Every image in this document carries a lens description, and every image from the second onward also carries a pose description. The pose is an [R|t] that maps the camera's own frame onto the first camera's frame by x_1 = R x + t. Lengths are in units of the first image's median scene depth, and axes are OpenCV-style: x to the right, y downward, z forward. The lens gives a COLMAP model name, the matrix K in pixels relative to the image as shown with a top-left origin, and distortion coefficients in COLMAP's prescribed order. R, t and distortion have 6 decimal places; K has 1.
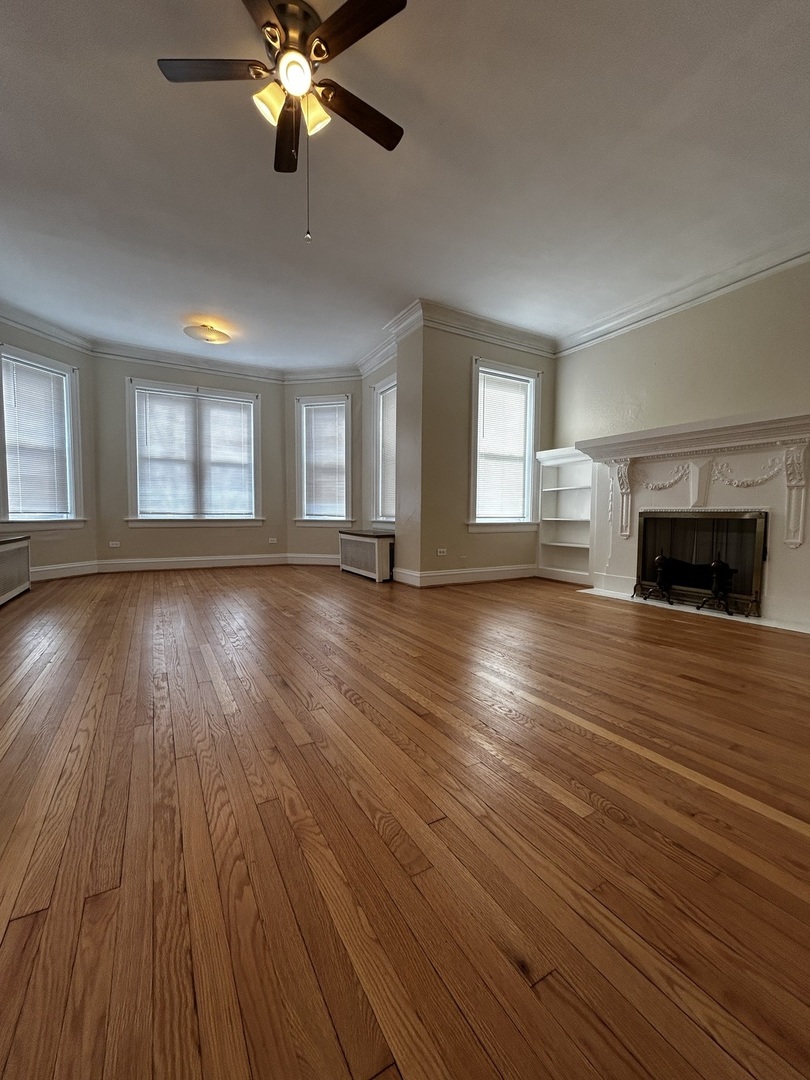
lens RADIAL K [[433.4, 0, 405.5], [0, 433.4, 535.3], [0, 0, 1]] dist [-0.000272, -0.000122]
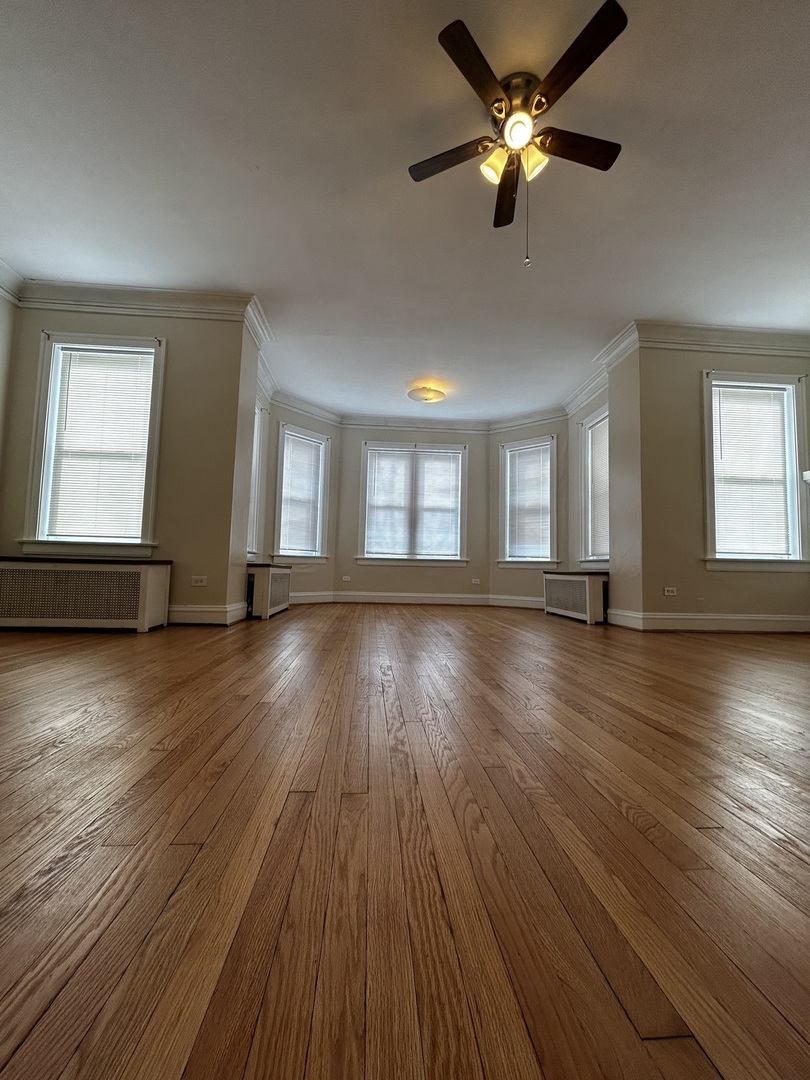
lens RADIAL K [[433.4, 0, 410.1], [0, 433.4, 530.5], [0, 0, 1]] dist [-0.000272, -0.000122]
pose [[0.904807, -0.015693, -0.425533, -0.031135], [-0.041862, 0.991202, -0.125563, 0.099603], [0.423760, 0.131424, 0.896189, -0.005327]]
